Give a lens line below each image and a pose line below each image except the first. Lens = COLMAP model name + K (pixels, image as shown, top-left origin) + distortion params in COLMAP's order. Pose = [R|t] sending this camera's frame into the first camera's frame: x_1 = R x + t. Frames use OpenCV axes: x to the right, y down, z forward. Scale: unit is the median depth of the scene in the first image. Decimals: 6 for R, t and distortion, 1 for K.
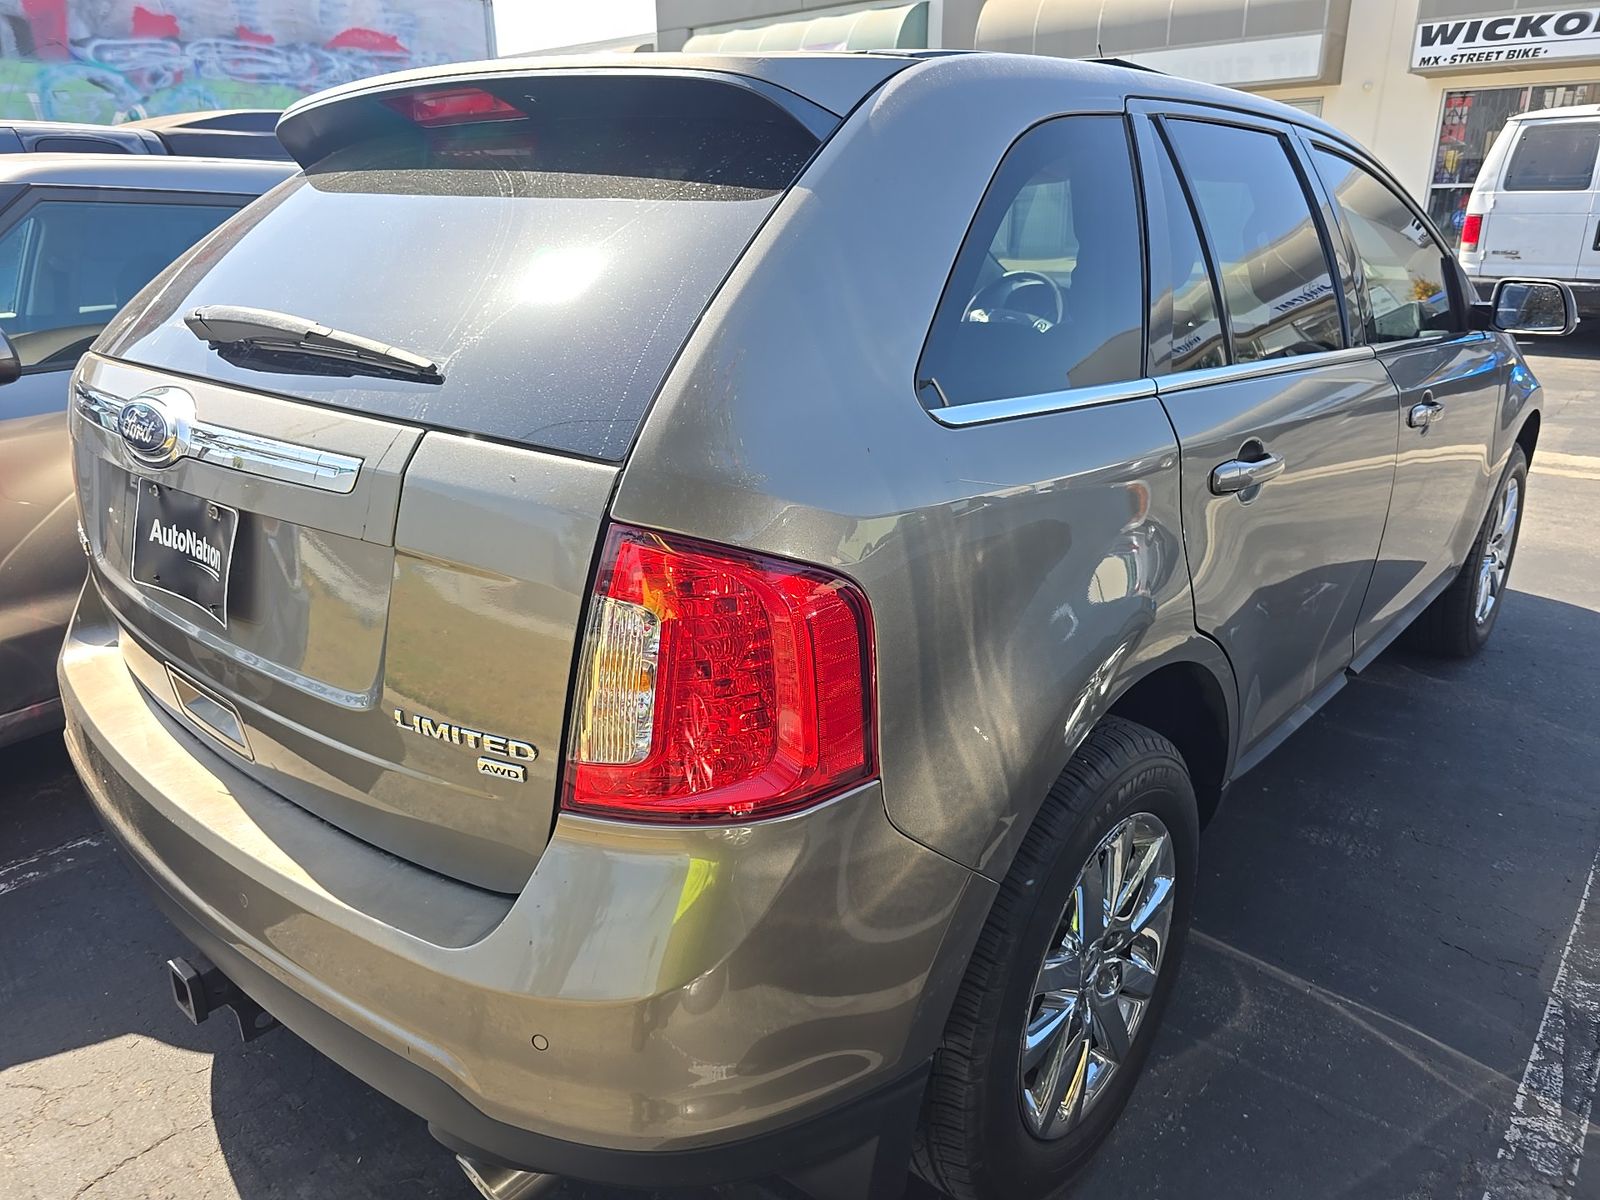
lens RADIAL K [[1083.6, 0, 798.1], [0, 1083.6, 606.0], [0, 0, 1]] dist [-0.001248, -0.007620]
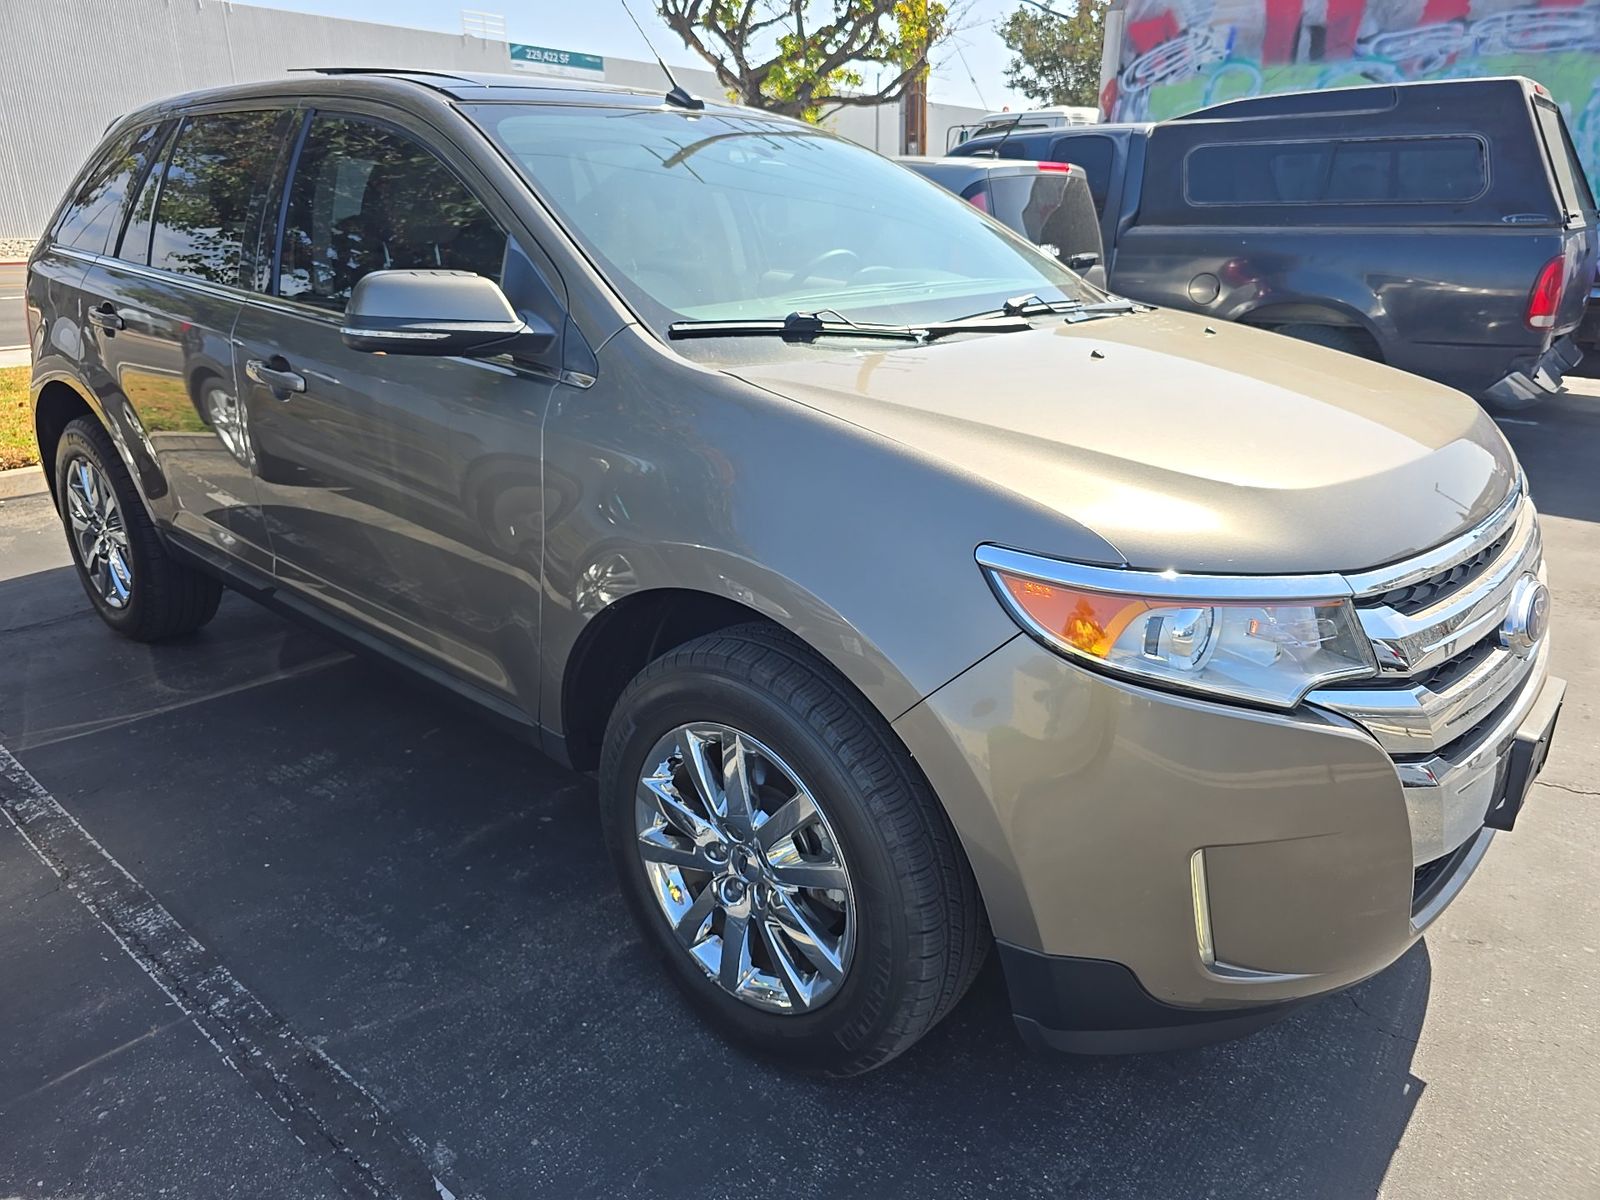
lens RADIAL K [[1083.6, 0, 797.7], [0, 1083.6, 604.4], [0, 0, 1]] dist [-0.001248, -0.007620]
pose [[0.011814, 0.346515, -0.937970, 0.541865], [-0.344860, 0.881894, 0.321455, -0.160798], [0.938580, 0.319671, 0.129918, 0.474510]]
